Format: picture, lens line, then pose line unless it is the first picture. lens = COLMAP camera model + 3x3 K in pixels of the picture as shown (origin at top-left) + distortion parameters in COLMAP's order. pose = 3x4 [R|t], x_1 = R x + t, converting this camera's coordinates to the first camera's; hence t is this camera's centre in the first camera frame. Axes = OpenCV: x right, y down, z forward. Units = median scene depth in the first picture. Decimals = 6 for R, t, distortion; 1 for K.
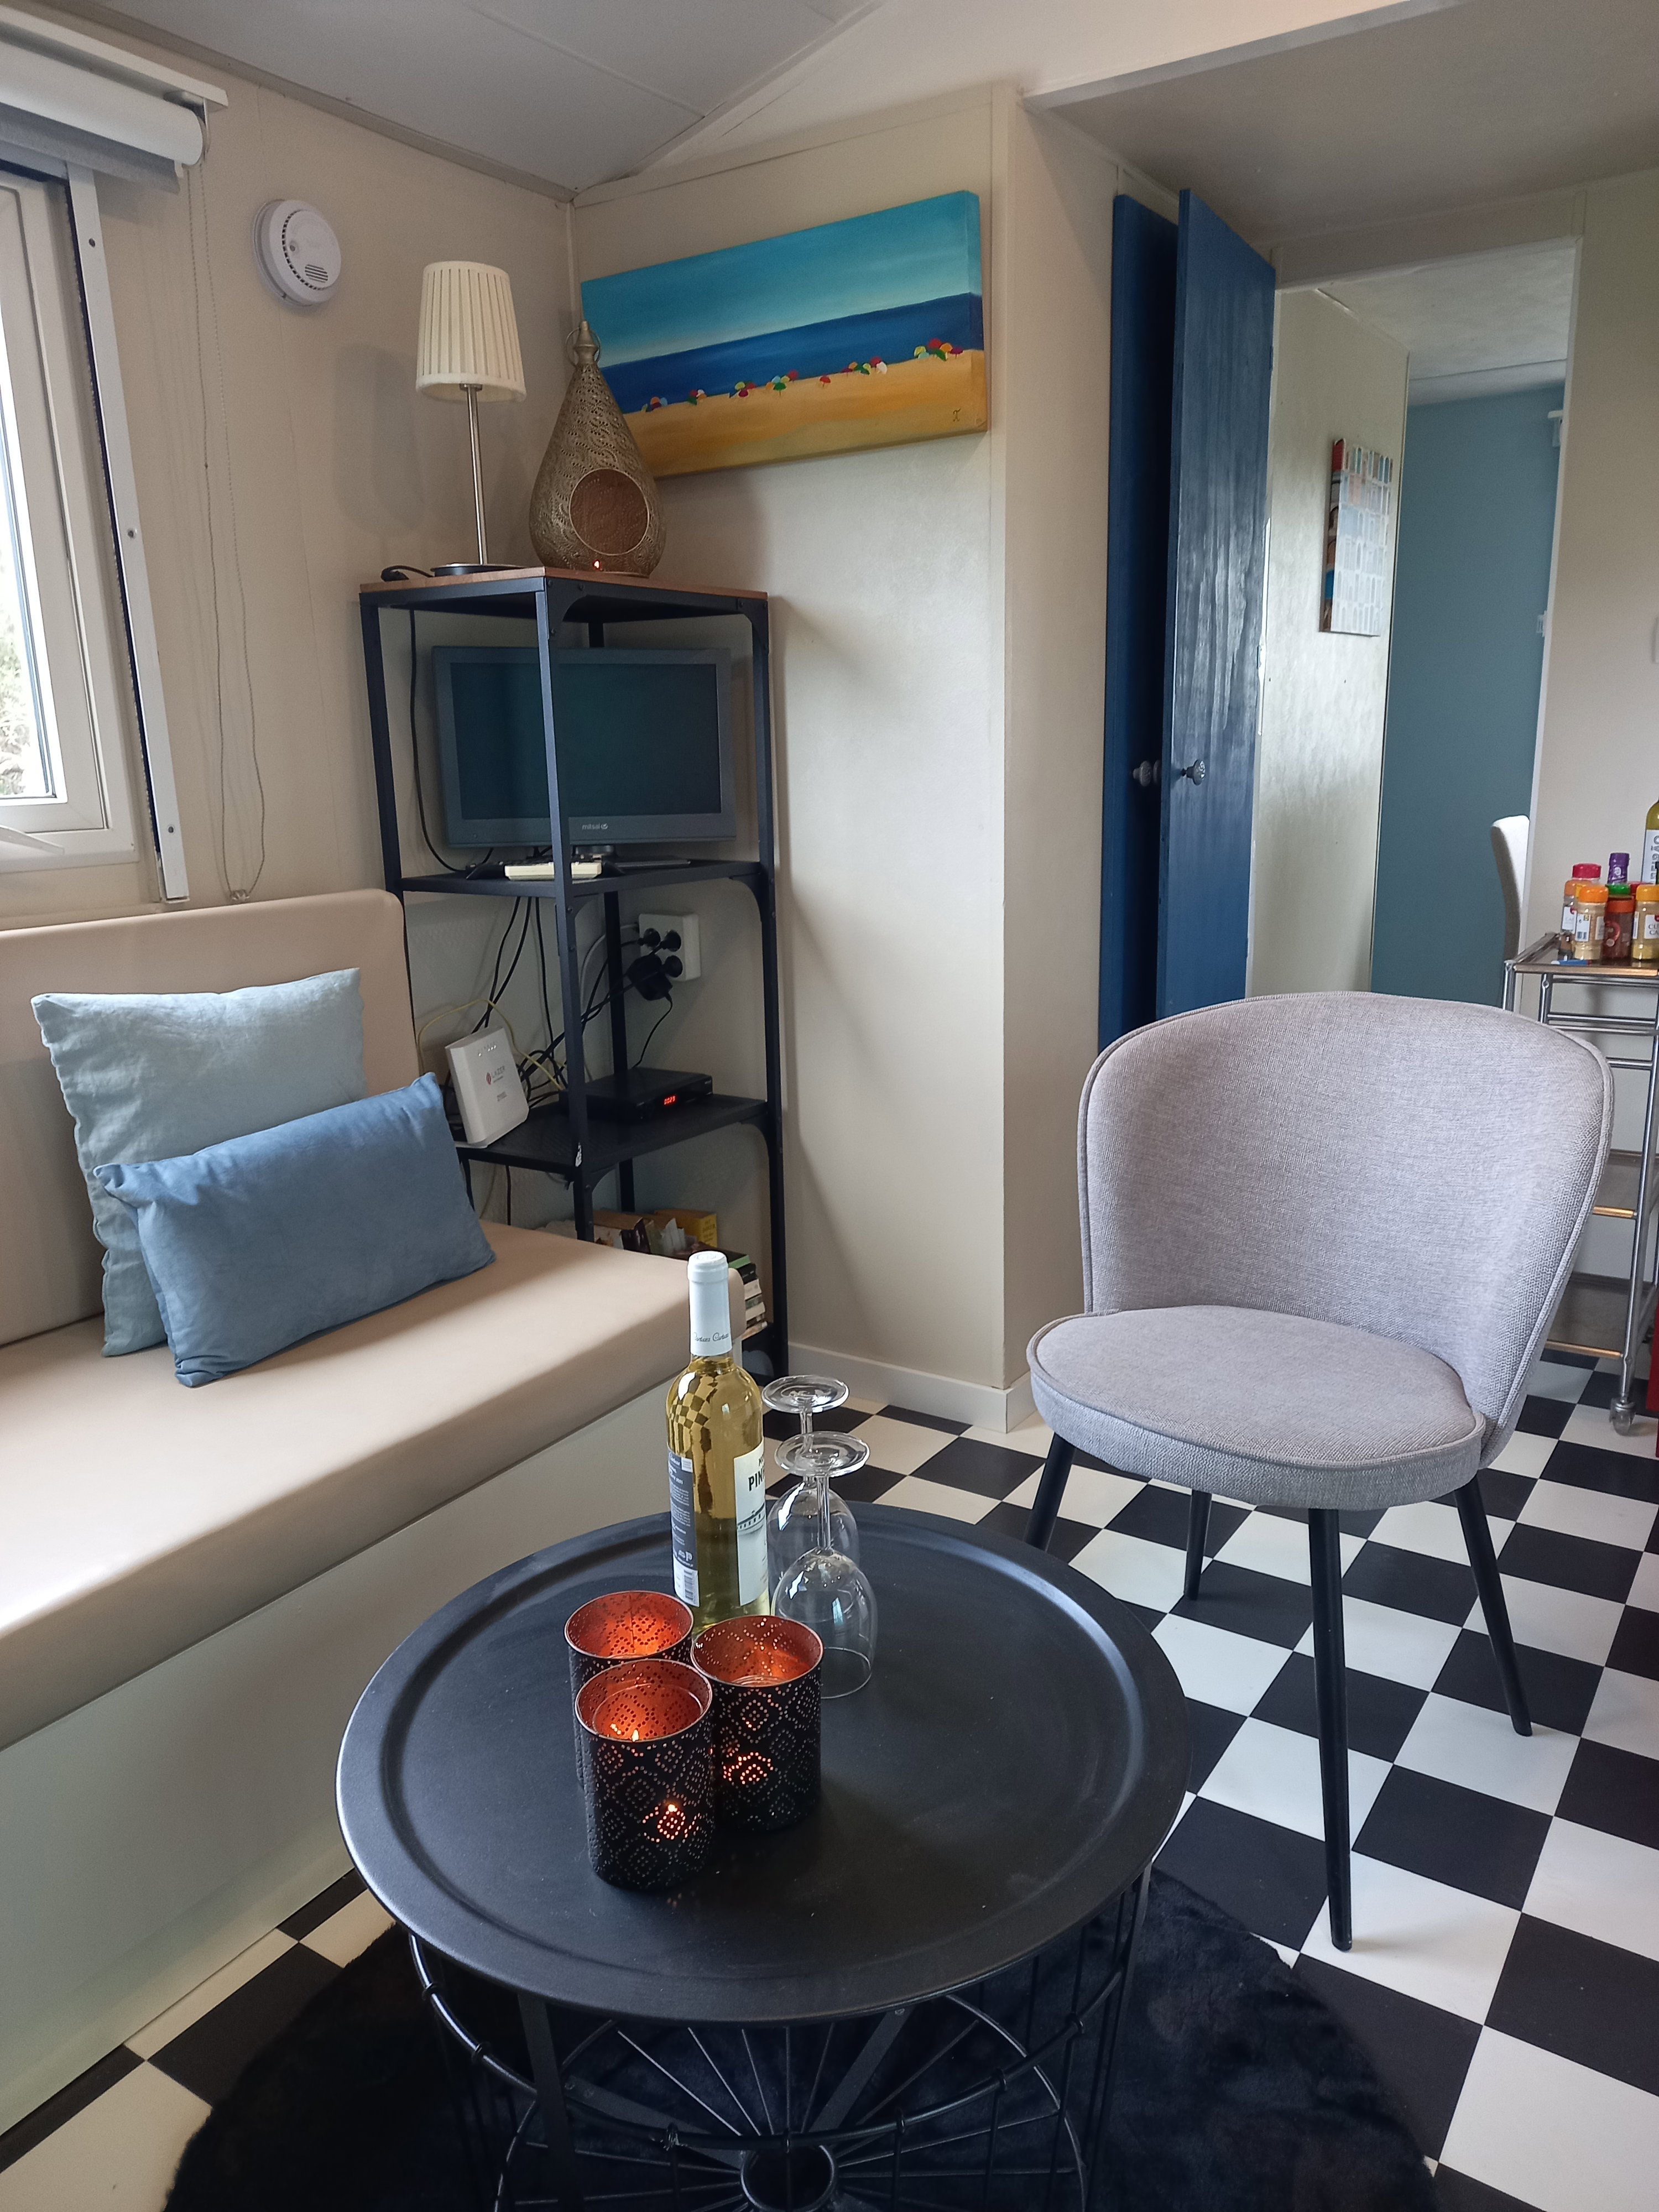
lens RADIAL K [[1586.6, 0, 842.4], [0, 1586.6, 1096.2], [0, 0, 1]] dist [0.033837, -0.000974]
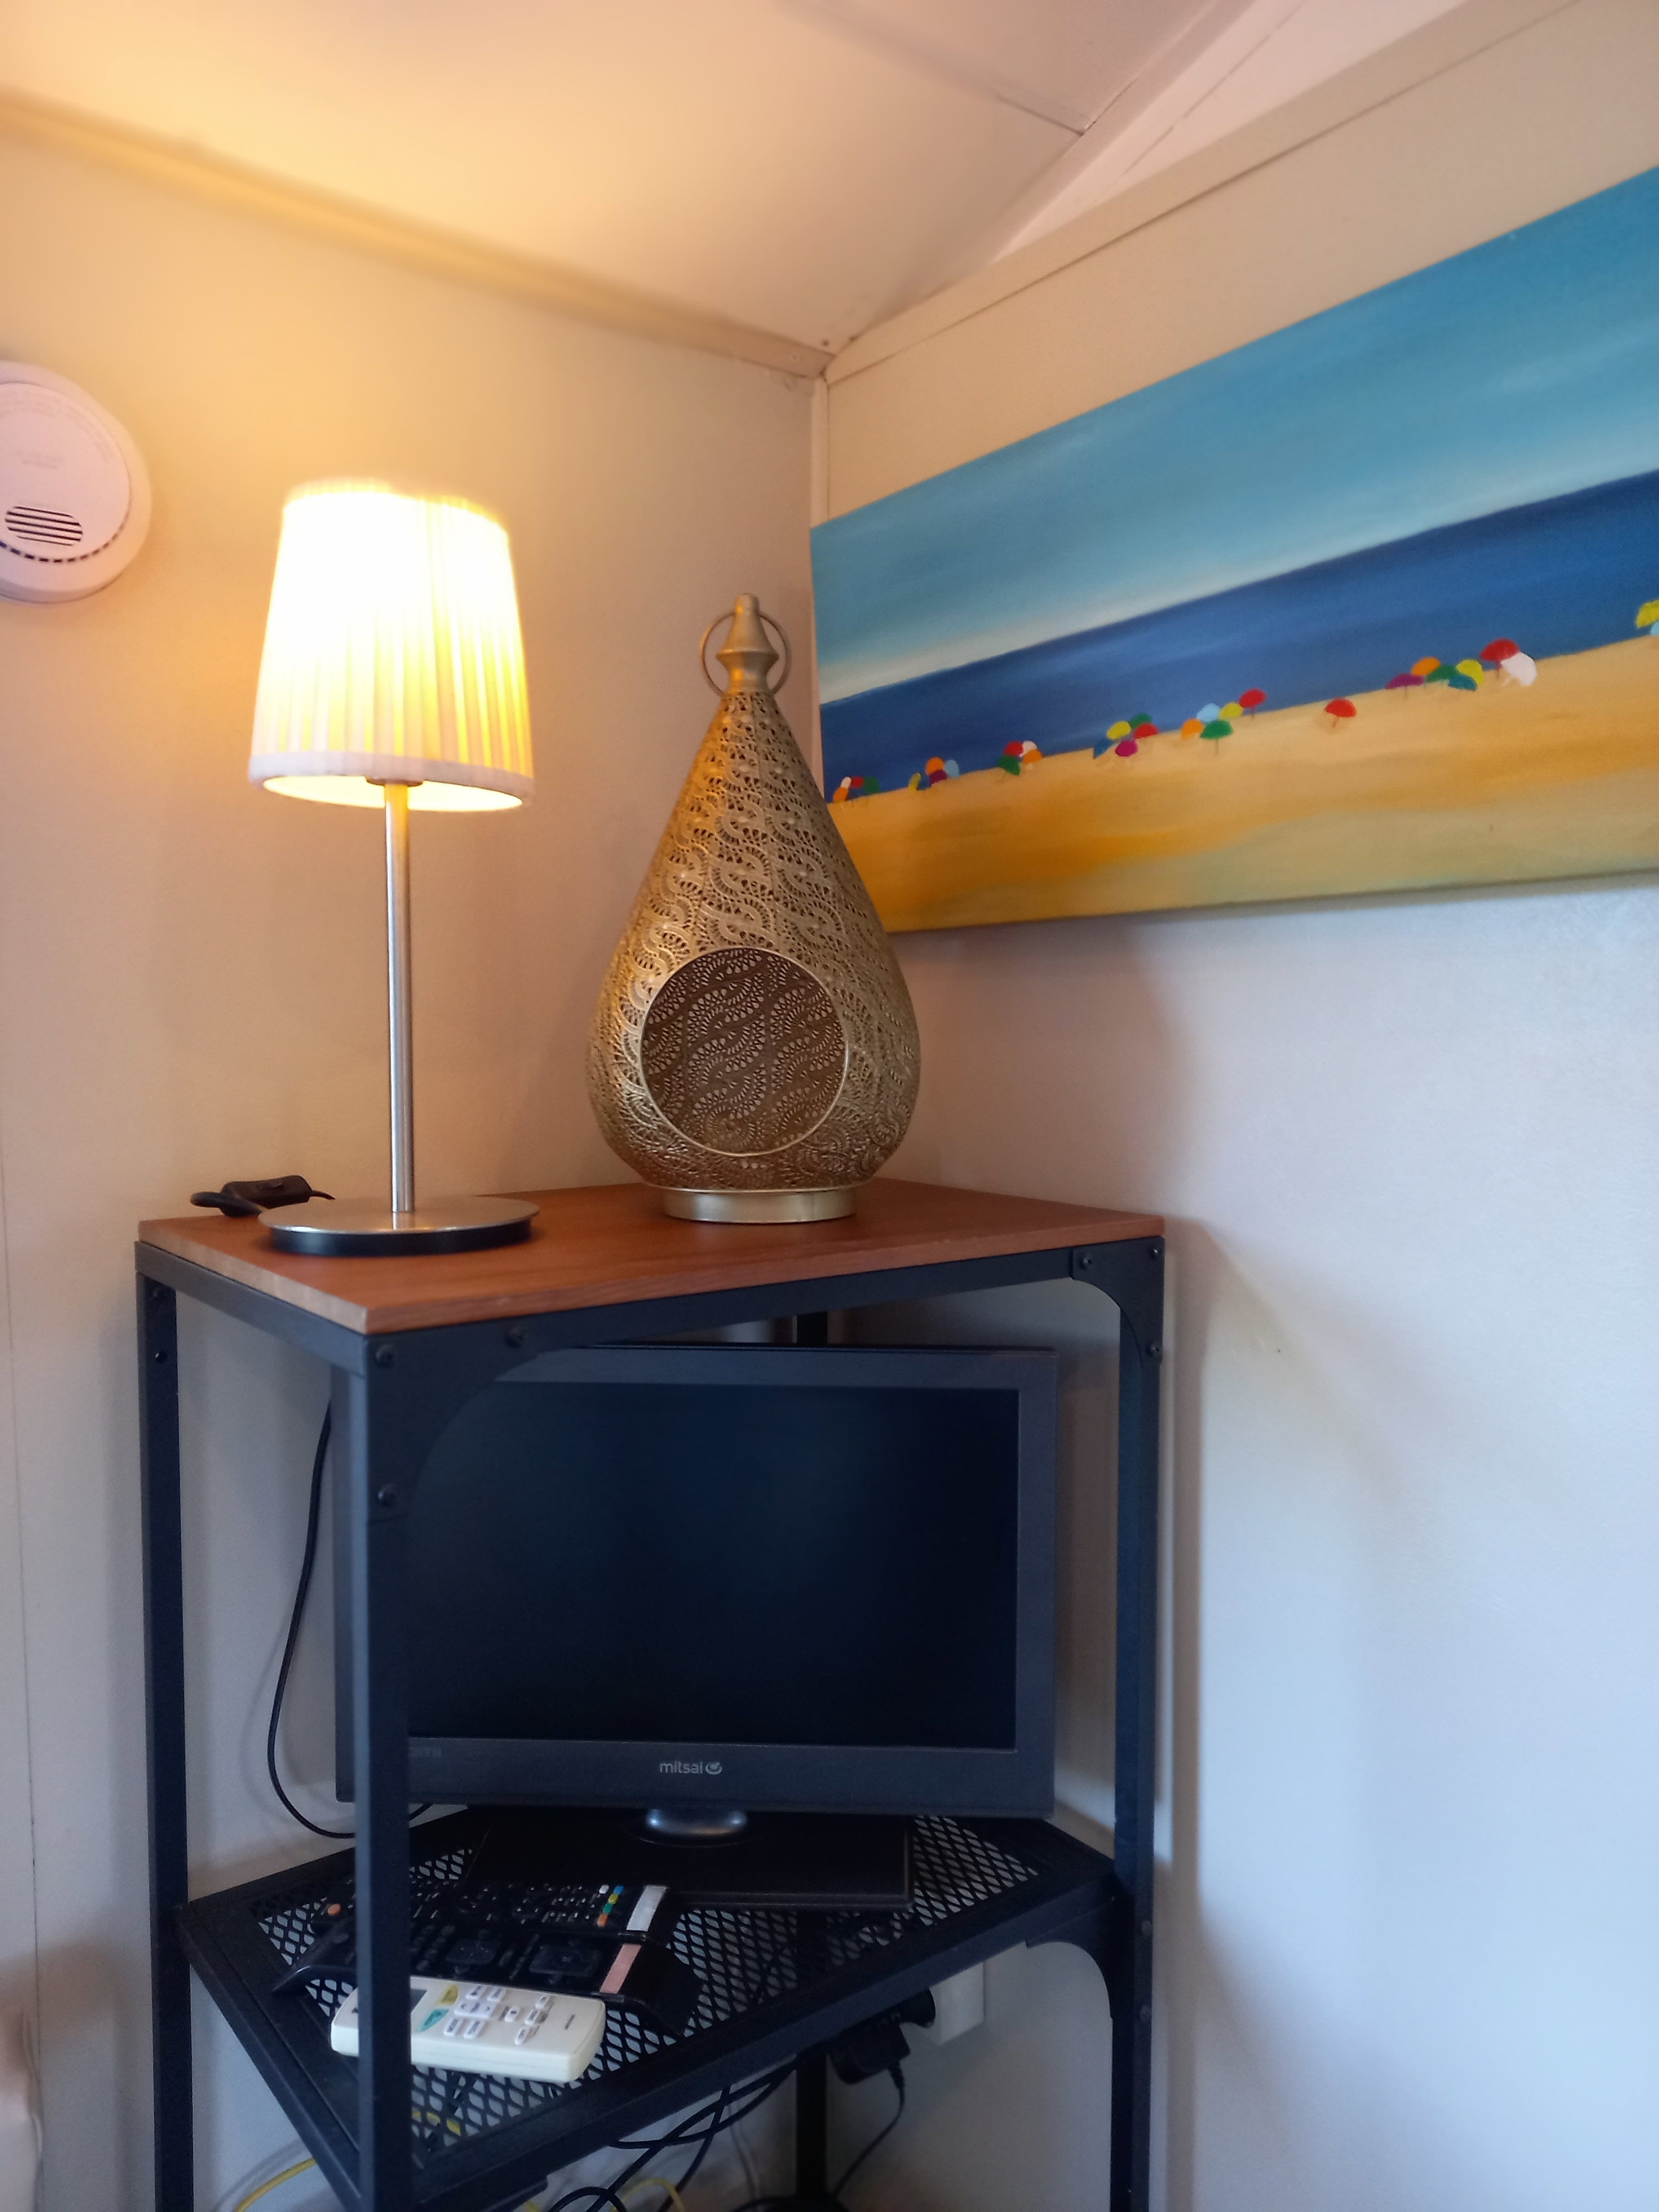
lens RADIAL K [[1586.6, 0, 832.8], [0, 1586.6, 1128.9], [0, 0, 1]] dist [0.033837, -0.000974]
pose [[0.937670, 0.052221, -0.343581, 0.009918], [-0.102924, 0.986022, -0.131026, -0.287333], [0.331936, 0.158222, 0.929938, 0.623370]]
